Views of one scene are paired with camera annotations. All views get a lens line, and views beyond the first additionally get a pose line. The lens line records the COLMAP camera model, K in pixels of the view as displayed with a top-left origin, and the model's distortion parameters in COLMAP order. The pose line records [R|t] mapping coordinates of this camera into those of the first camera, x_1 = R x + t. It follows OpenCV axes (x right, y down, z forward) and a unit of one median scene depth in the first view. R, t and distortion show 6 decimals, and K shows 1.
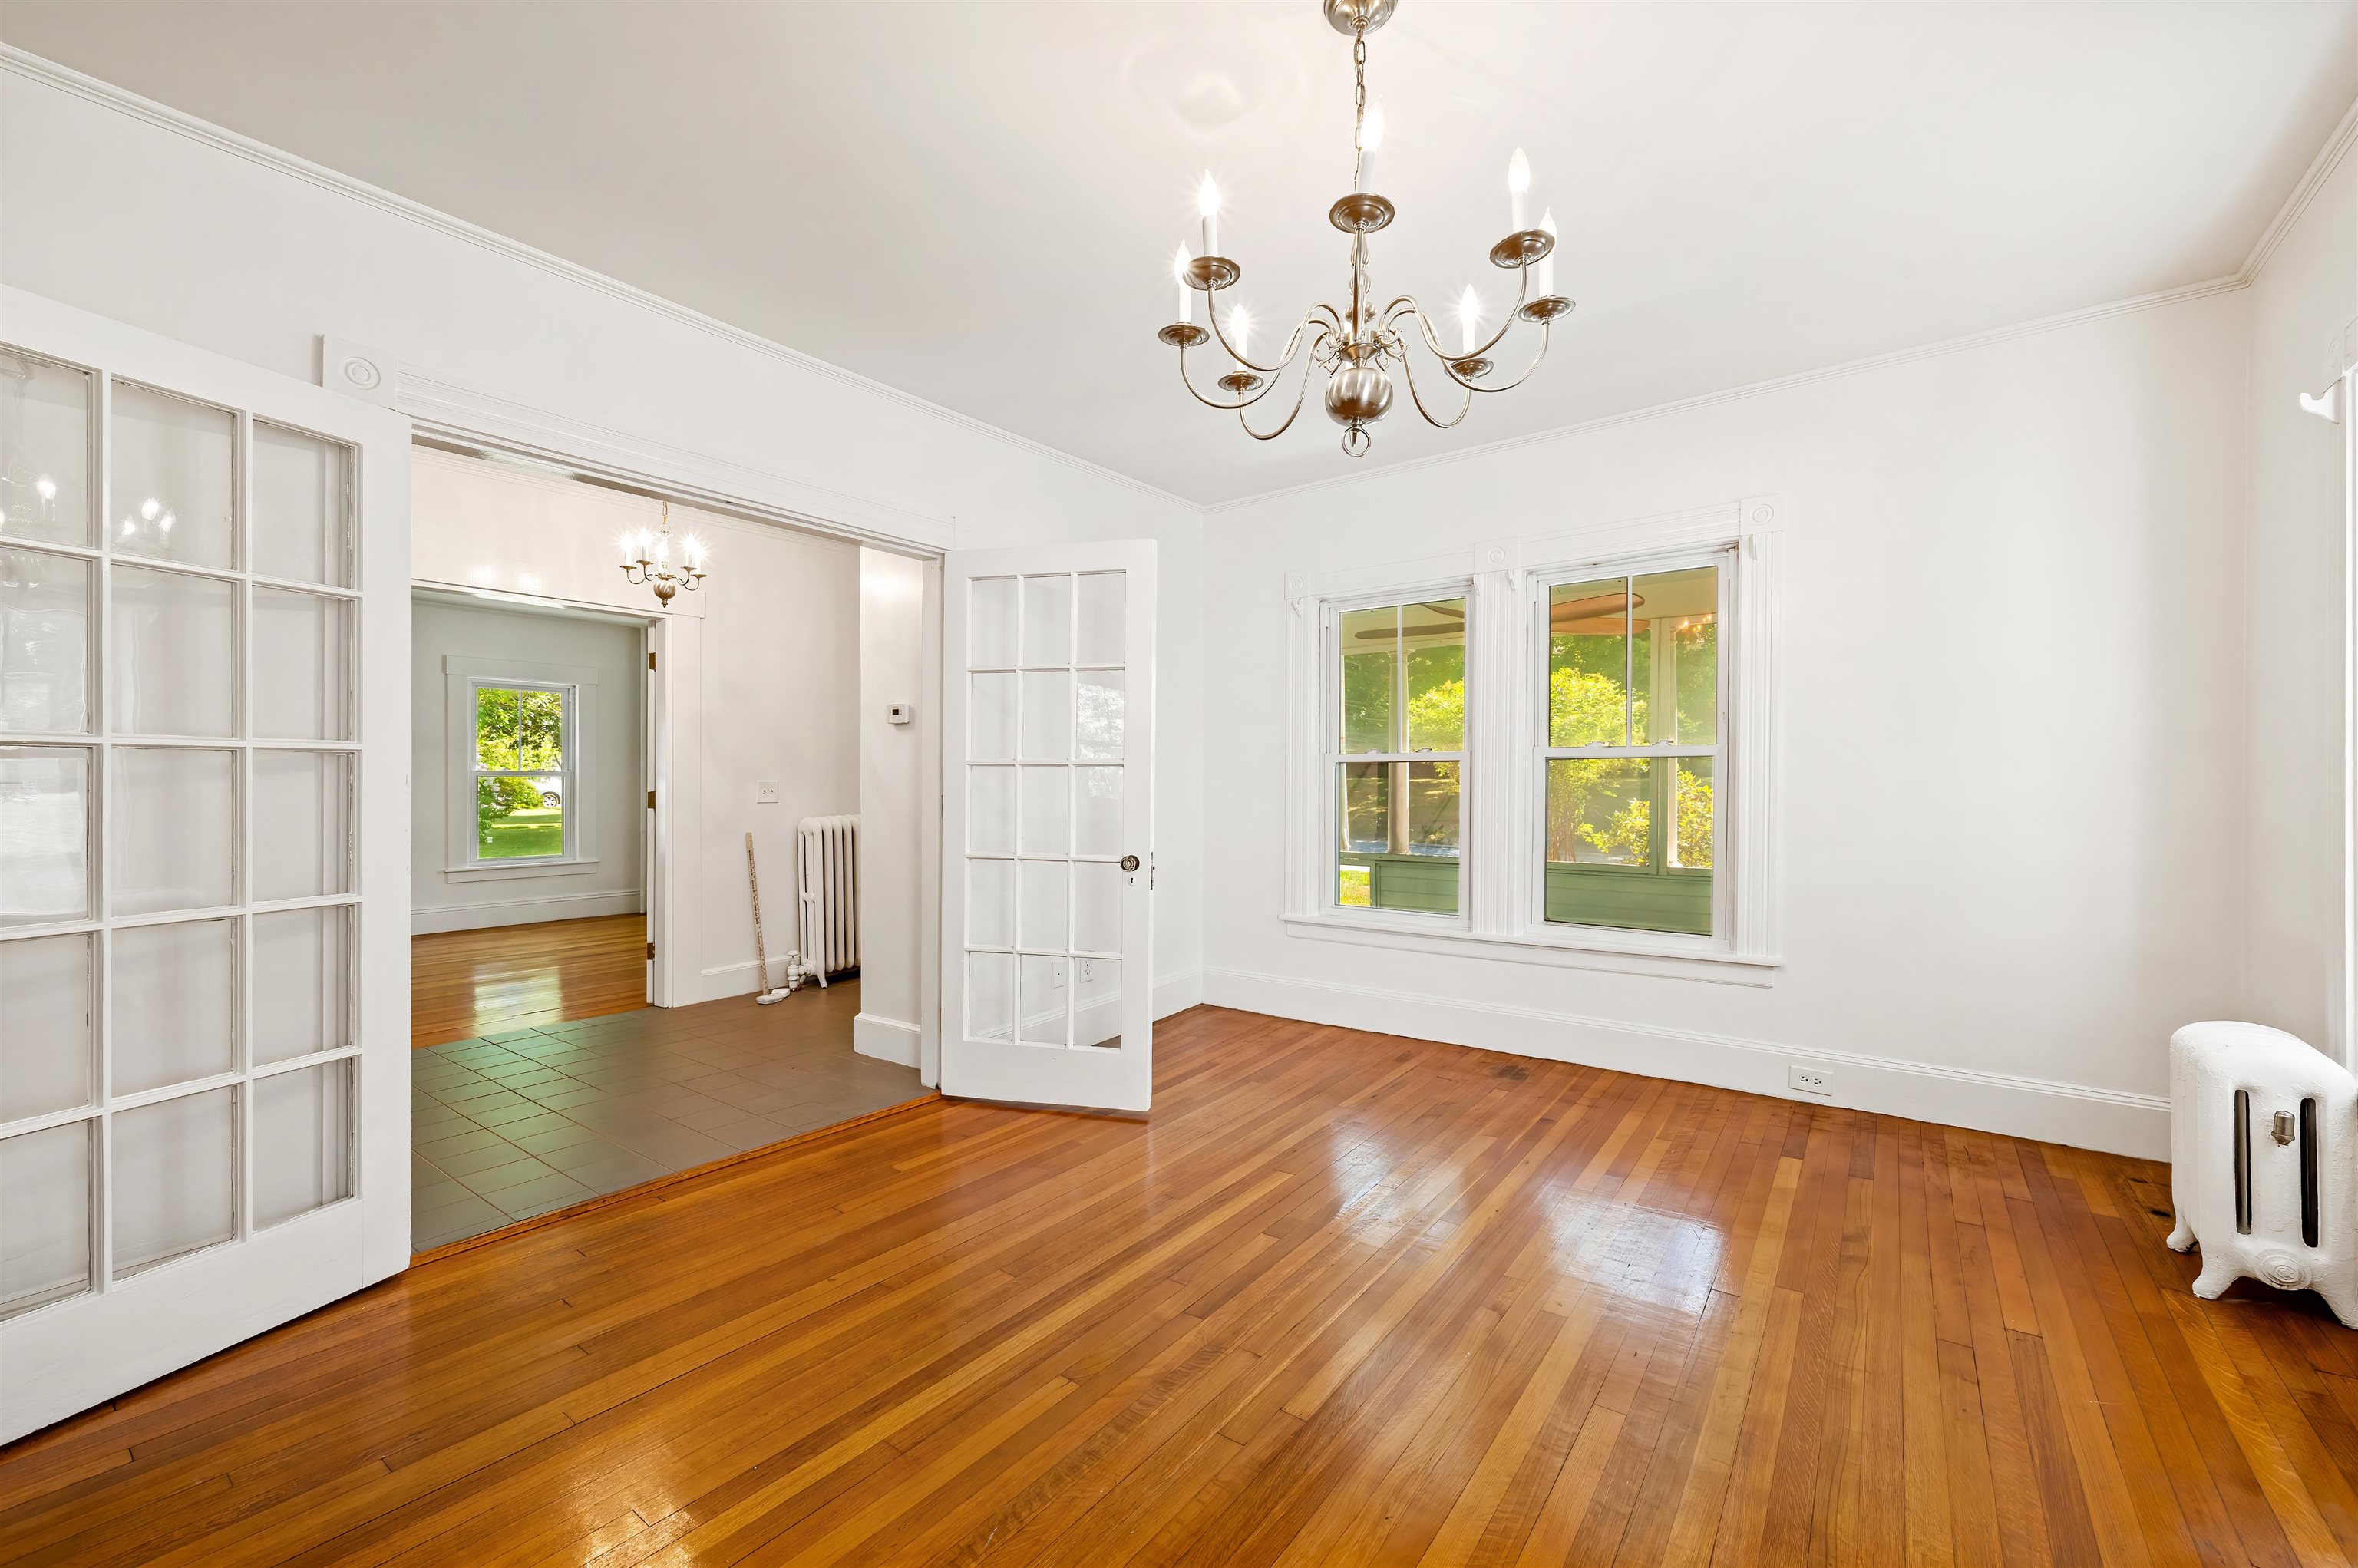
lens RADIAL K [[965.4, 0, 1197.7], [0, 965.4, 781.4], [0, 0, 1]] dist [0.014401, -0.002225]
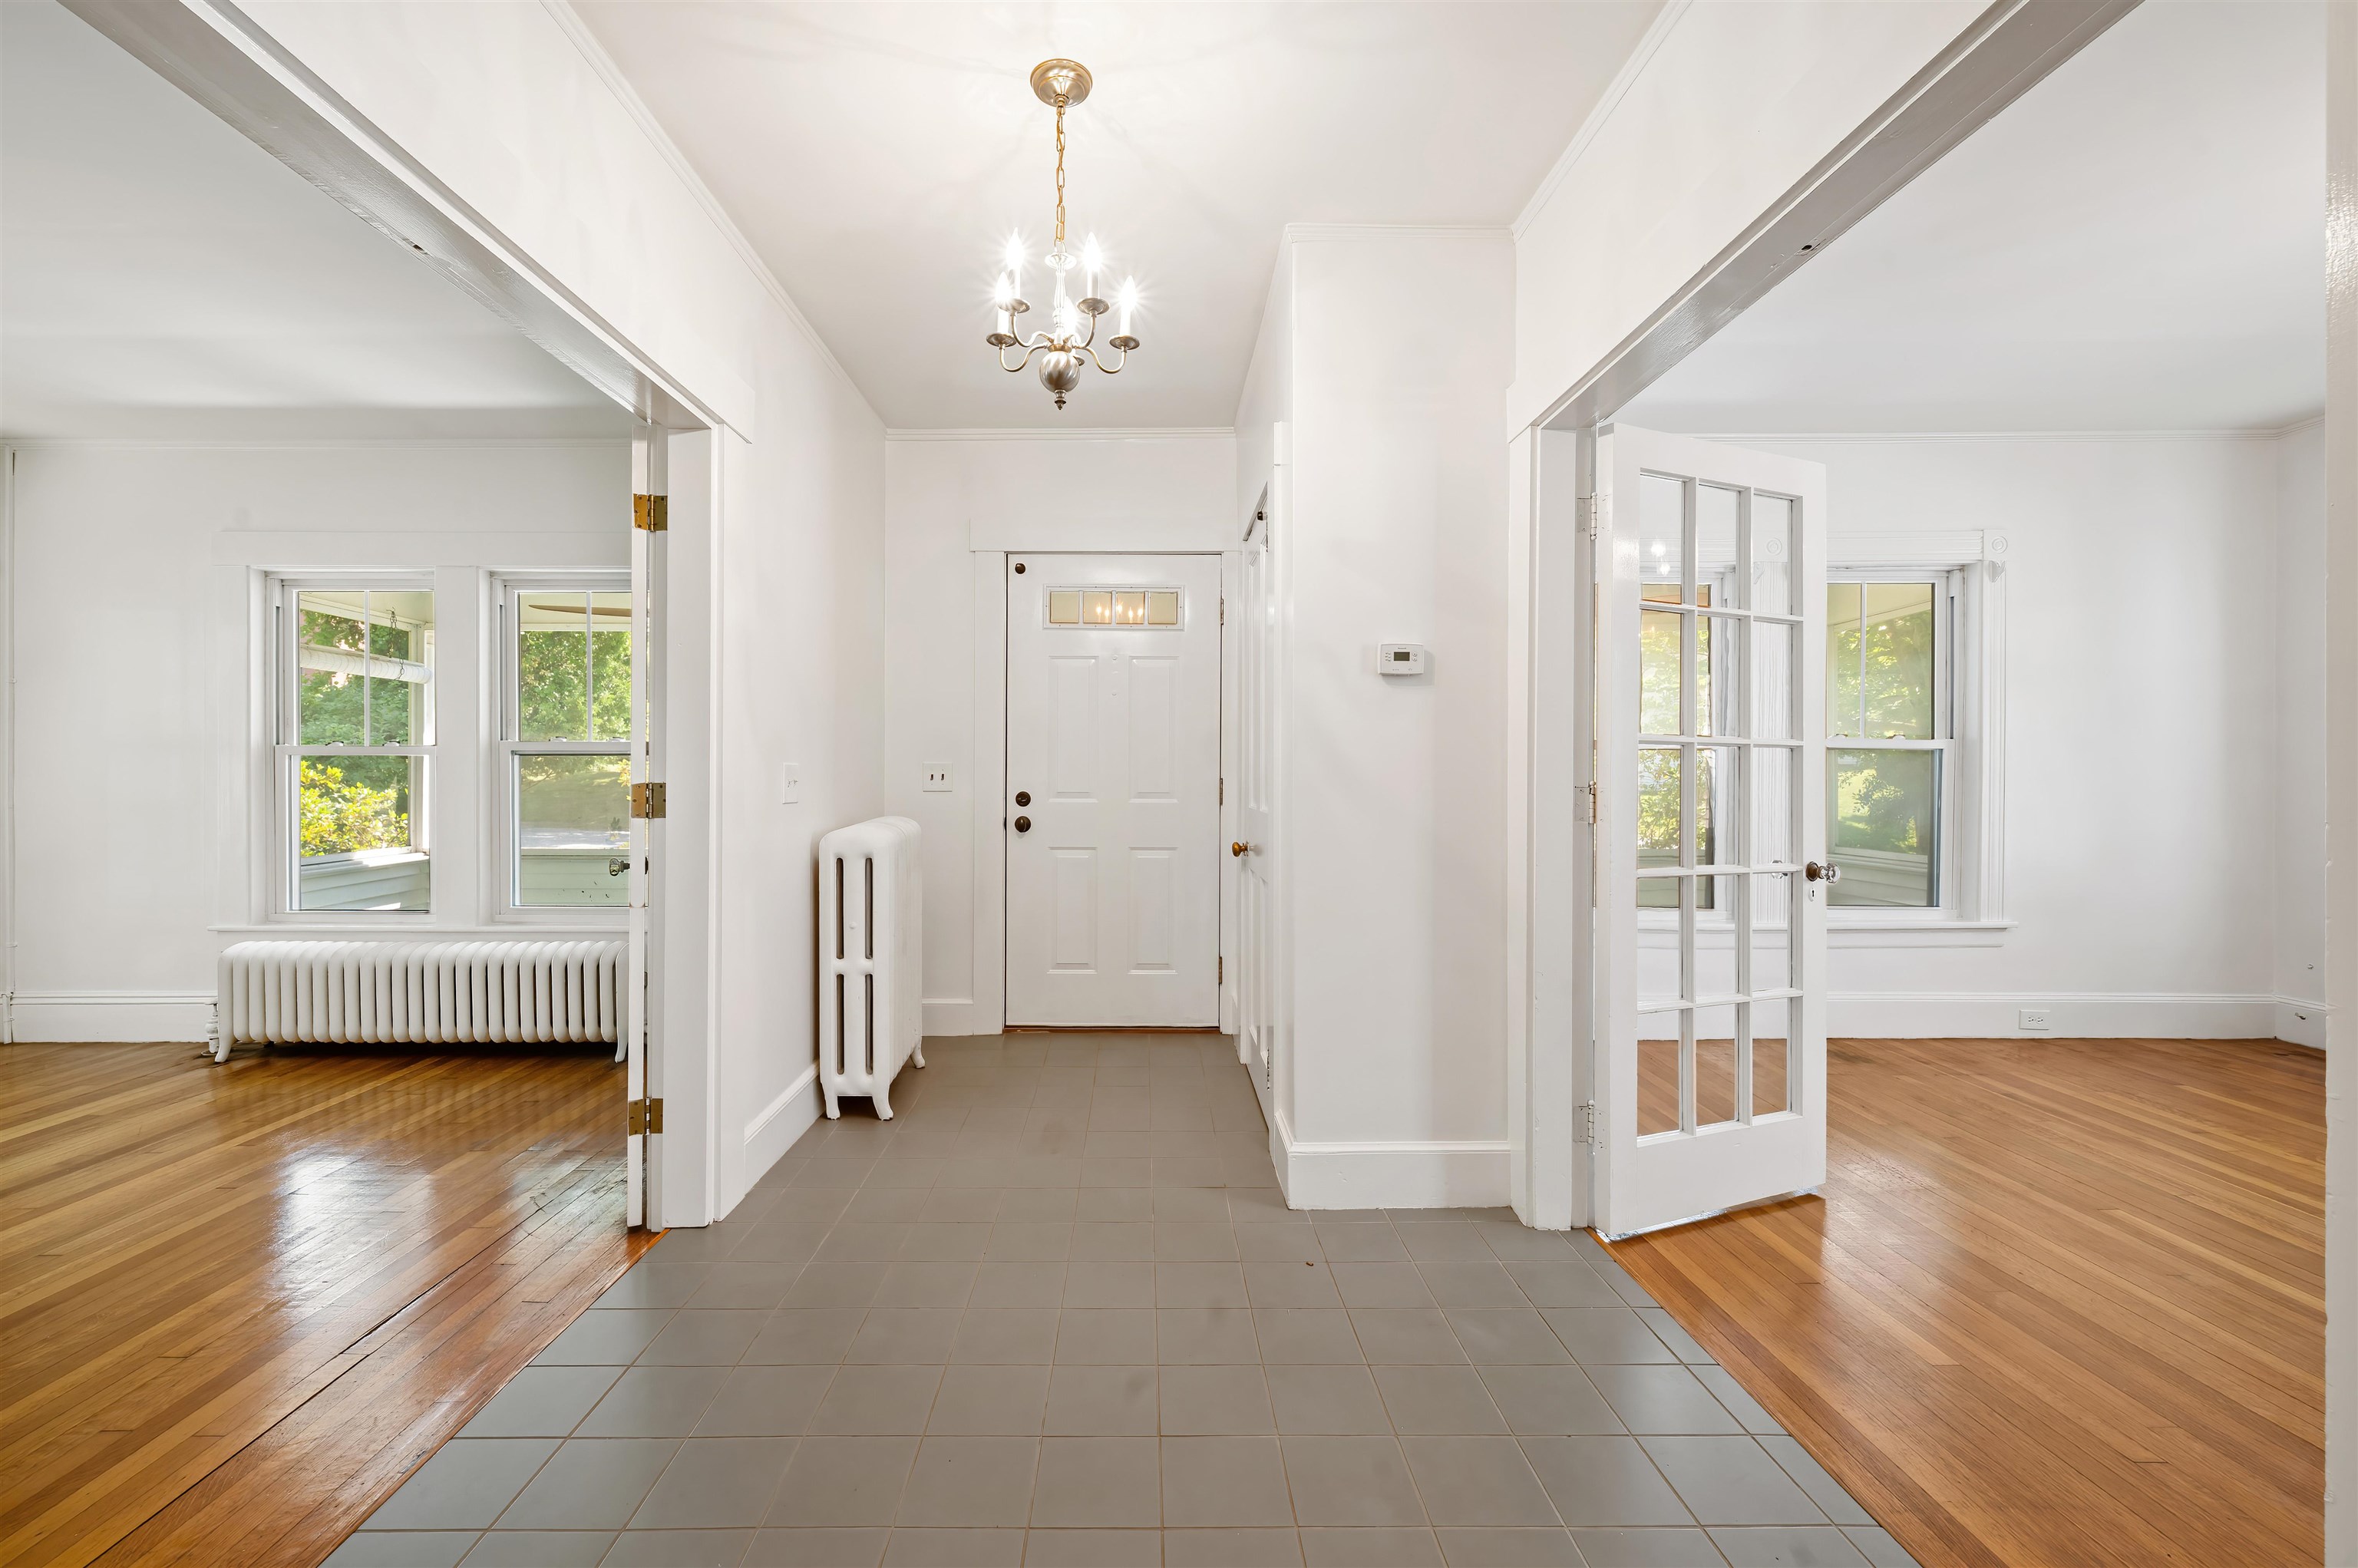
lens RADIAL K [[965.4, 0, 1176.1], [0, 965.4, 792.6], [0, 0, 1]] dist [0.014401, -0.002225]
pose [[0.788733, -0.005890, 0.614707, -0.848123], [-0.005889, 0.999836, 0.017136, 0.007422], [-0.614707, -0.017135, 0.788569, 0.610217]]
